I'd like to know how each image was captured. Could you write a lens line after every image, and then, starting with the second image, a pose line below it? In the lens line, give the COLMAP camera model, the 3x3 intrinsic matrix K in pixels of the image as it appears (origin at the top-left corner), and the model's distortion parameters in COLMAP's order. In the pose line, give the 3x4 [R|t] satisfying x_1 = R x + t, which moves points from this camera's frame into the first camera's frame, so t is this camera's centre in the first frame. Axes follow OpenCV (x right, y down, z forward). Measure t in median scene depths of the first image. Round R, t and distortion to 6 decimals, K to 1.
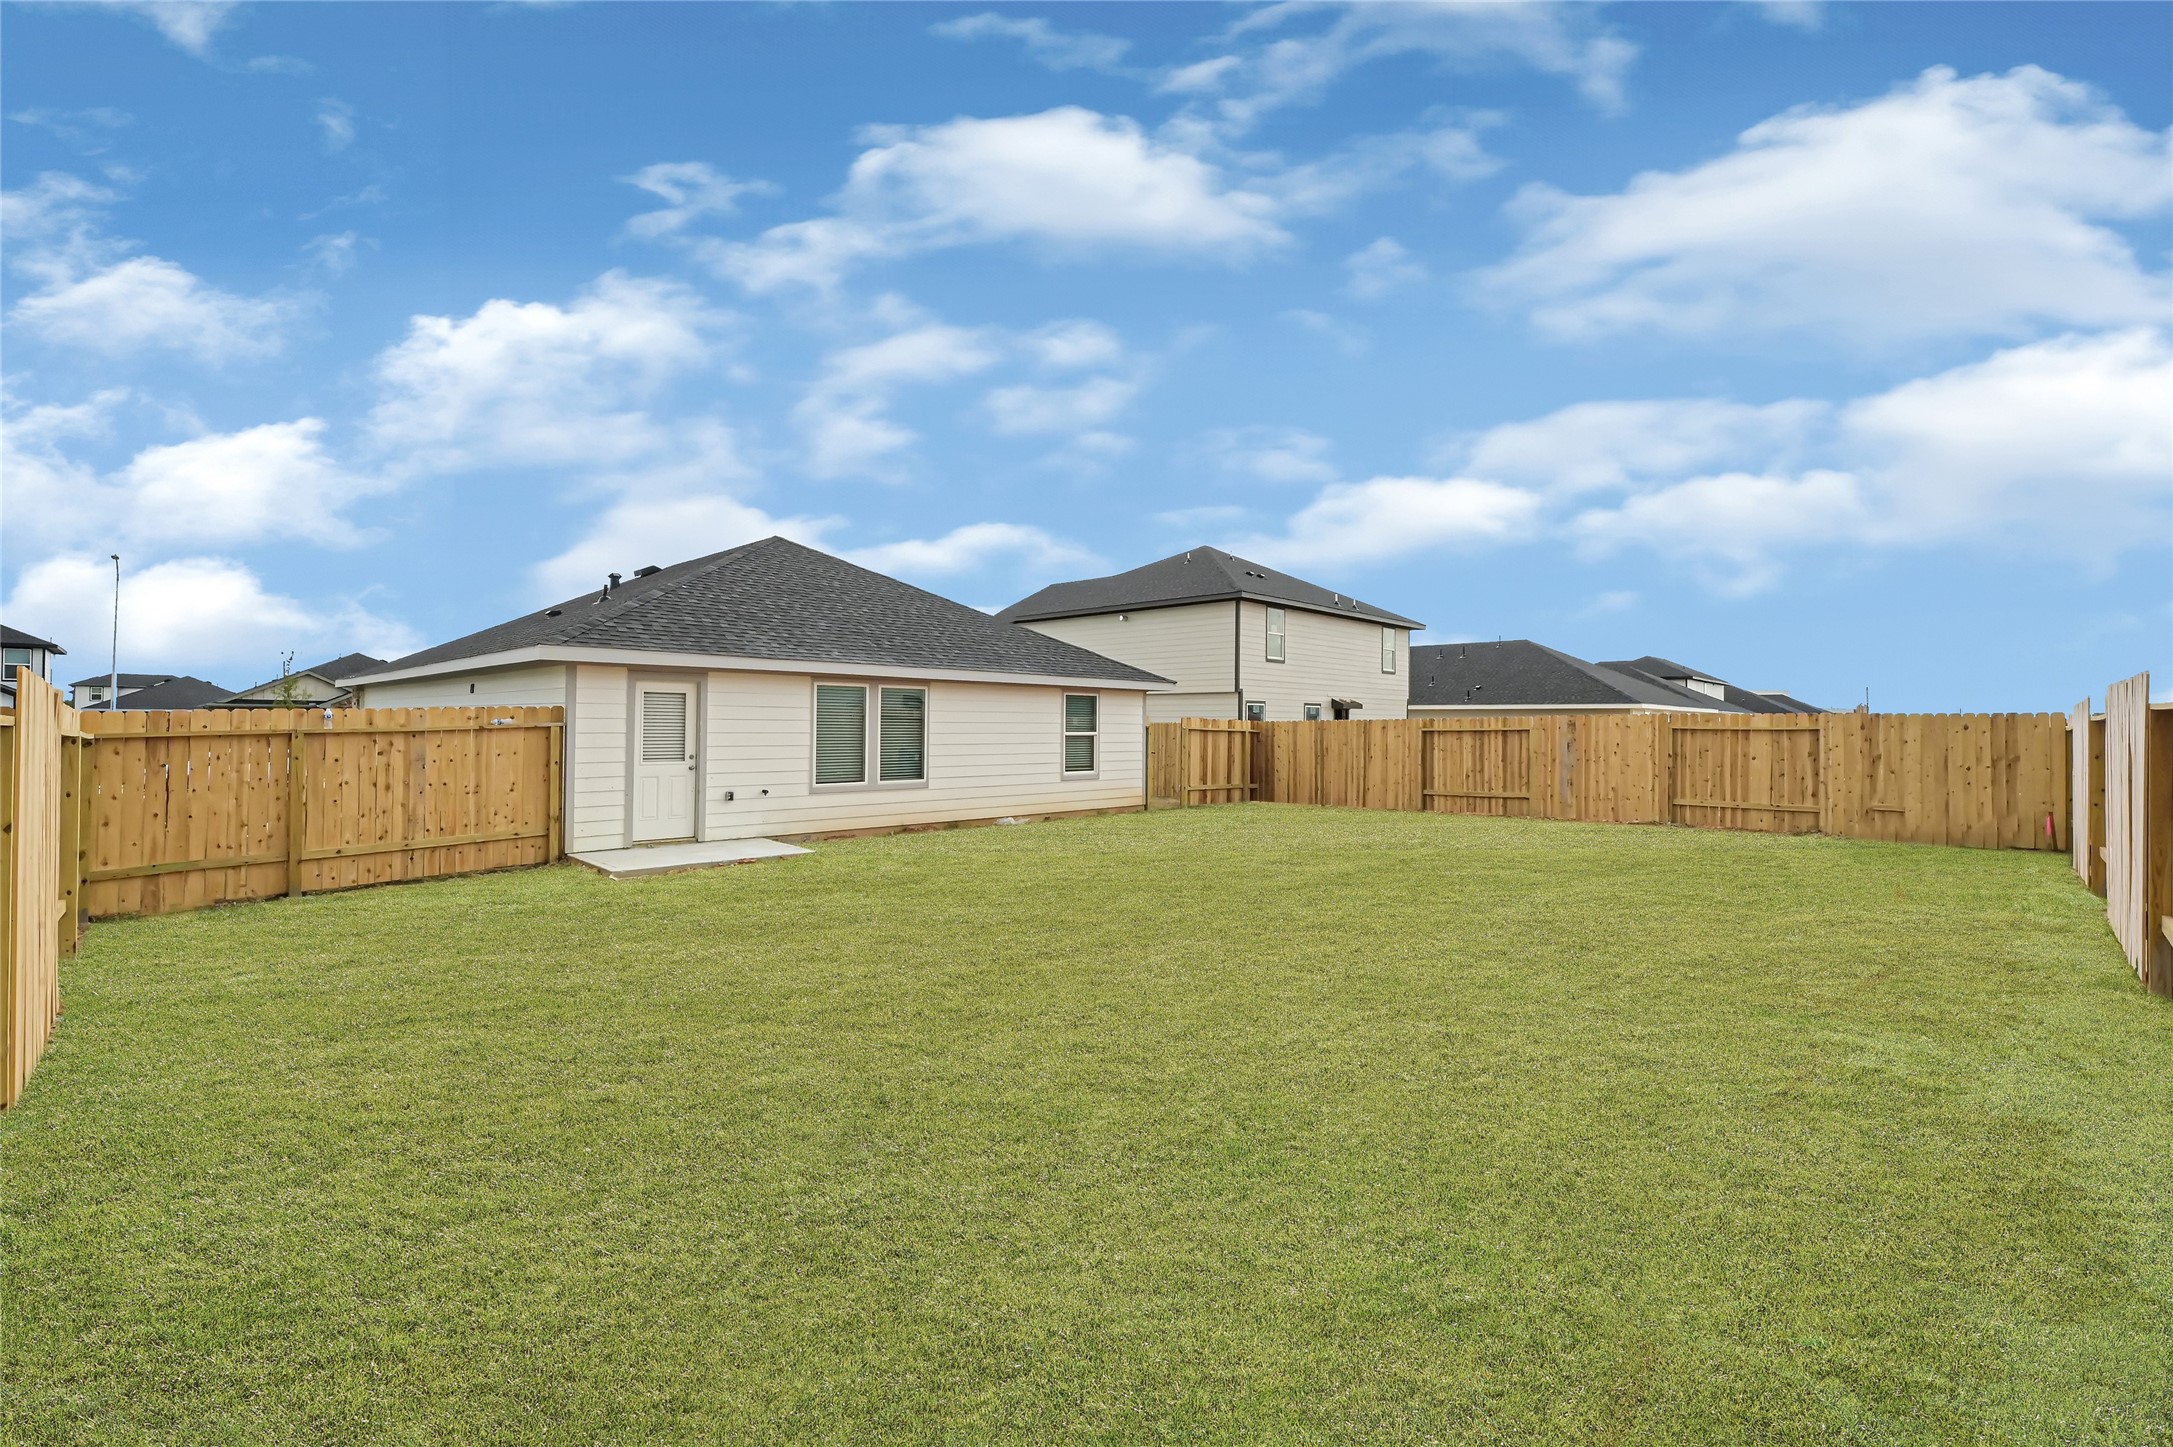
lens RADIAL K [[892.4, 0, 1088.8], [0, 892.4, 712.9], [0, 0, 1]] dist [-0.000027, 0.000002]
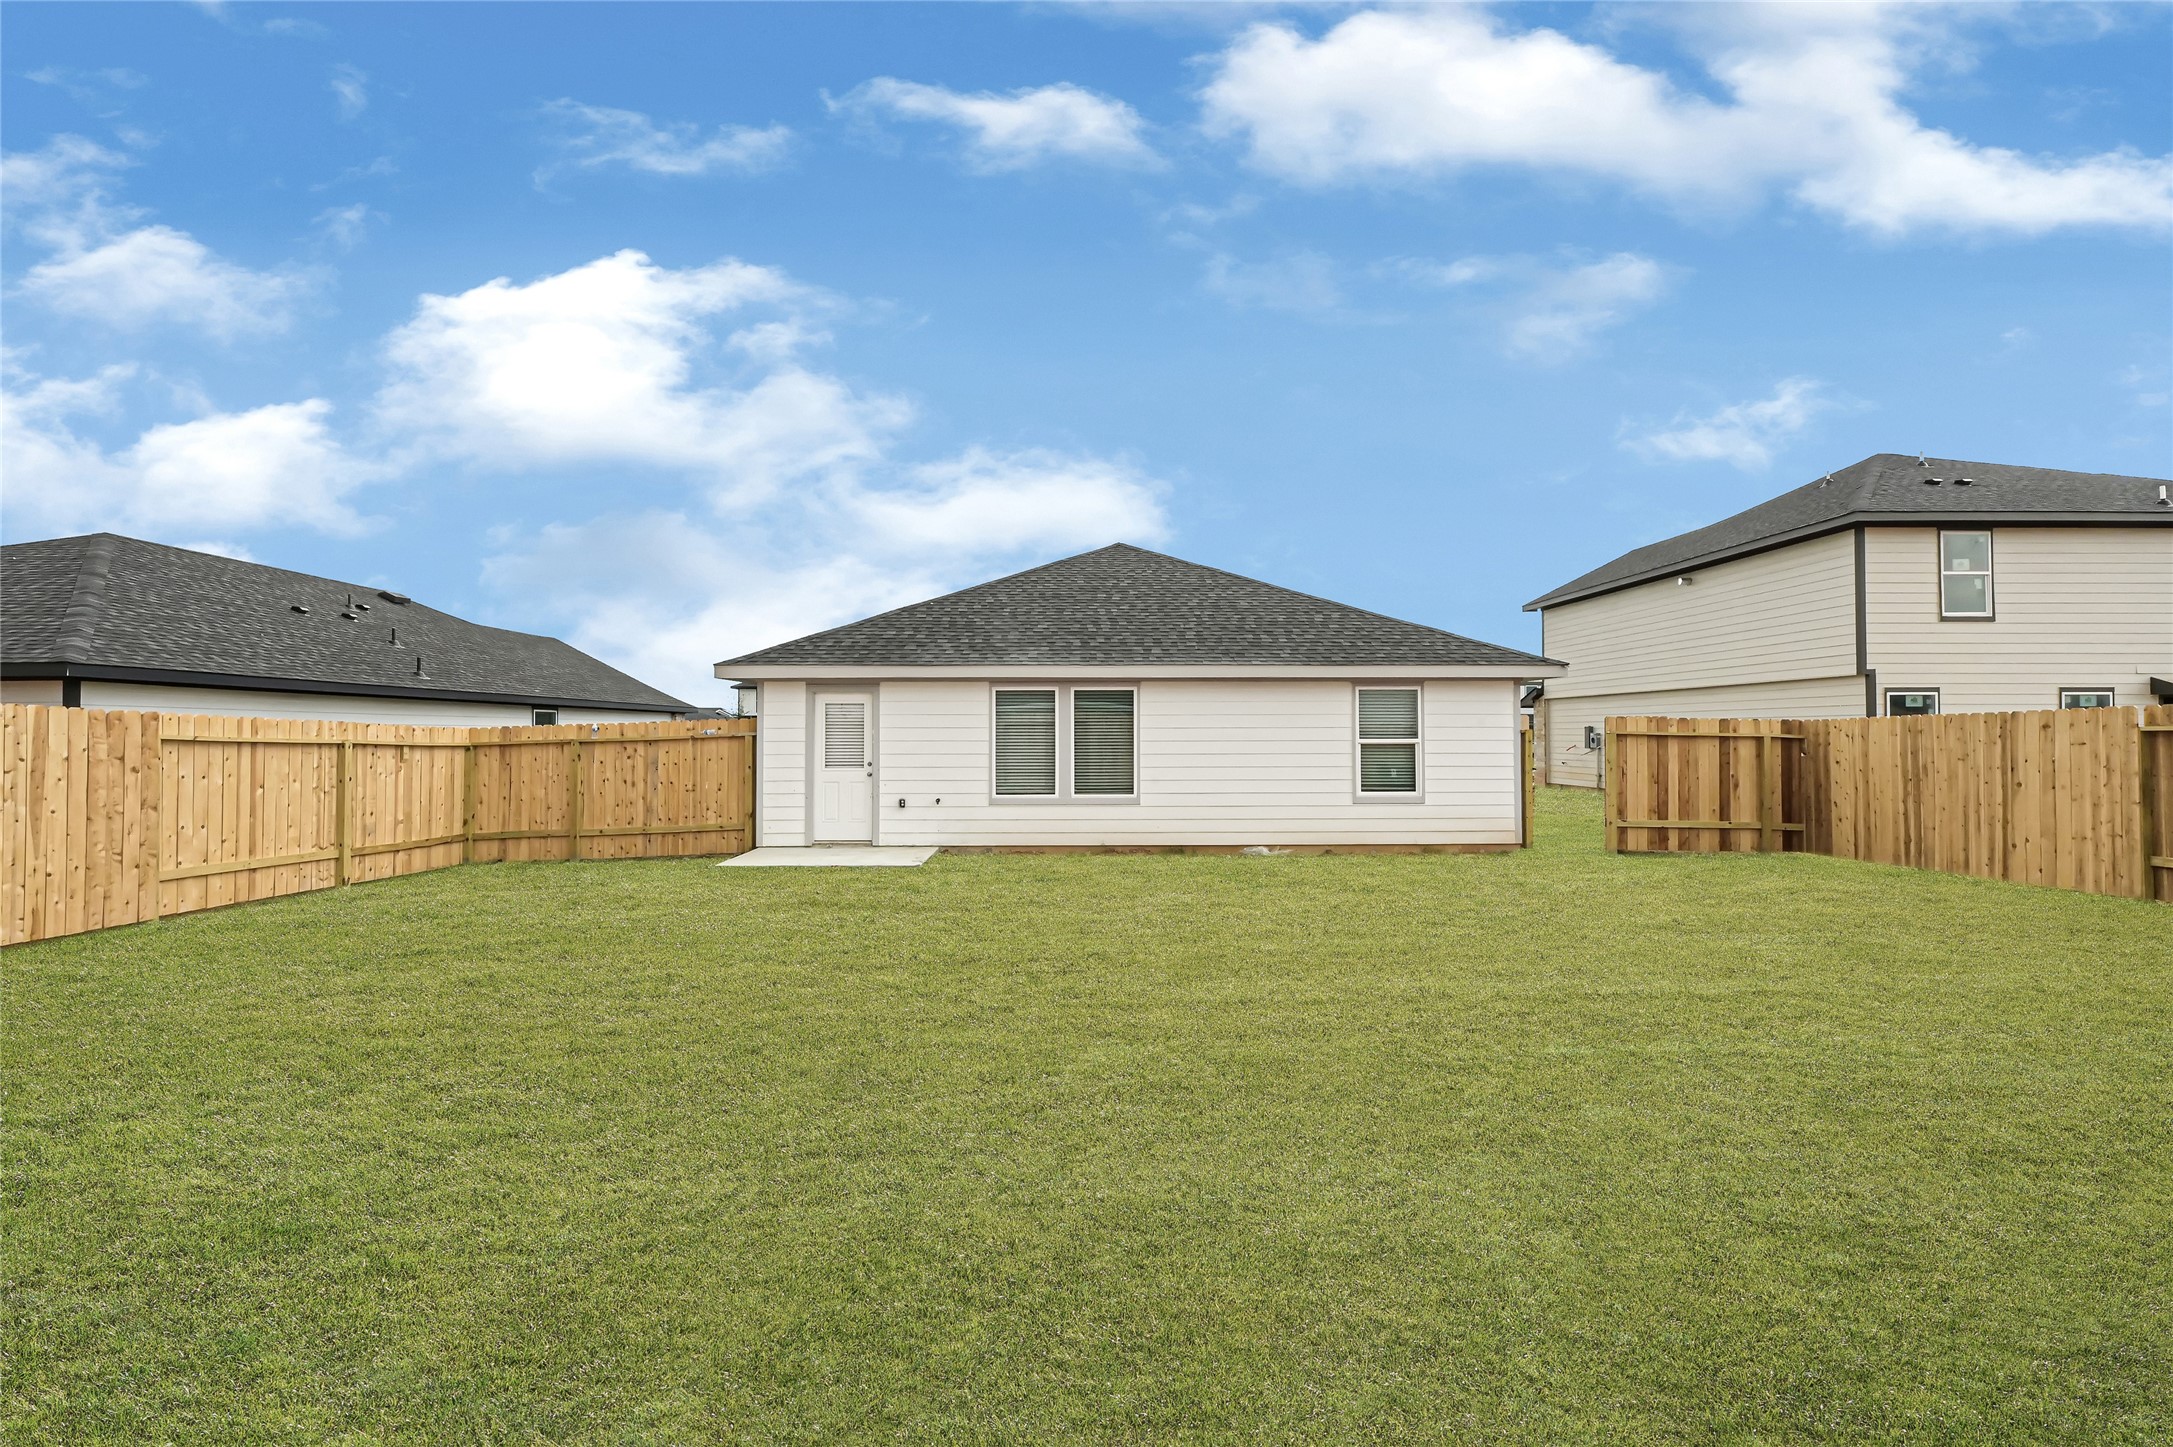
lens RADIAL K [[867.9, 0, 1109.3], [0, 867.9, 716.3], [0, 0, 1]] dist [-0.000721, -0.000050]
pose [[0.722464, -0.026405, -0.690904, 0.398376], [0.017647, 0.999649, -0.019751, 0.016019], [0.691183, 0.002077, 0.722677, 0.395727]]
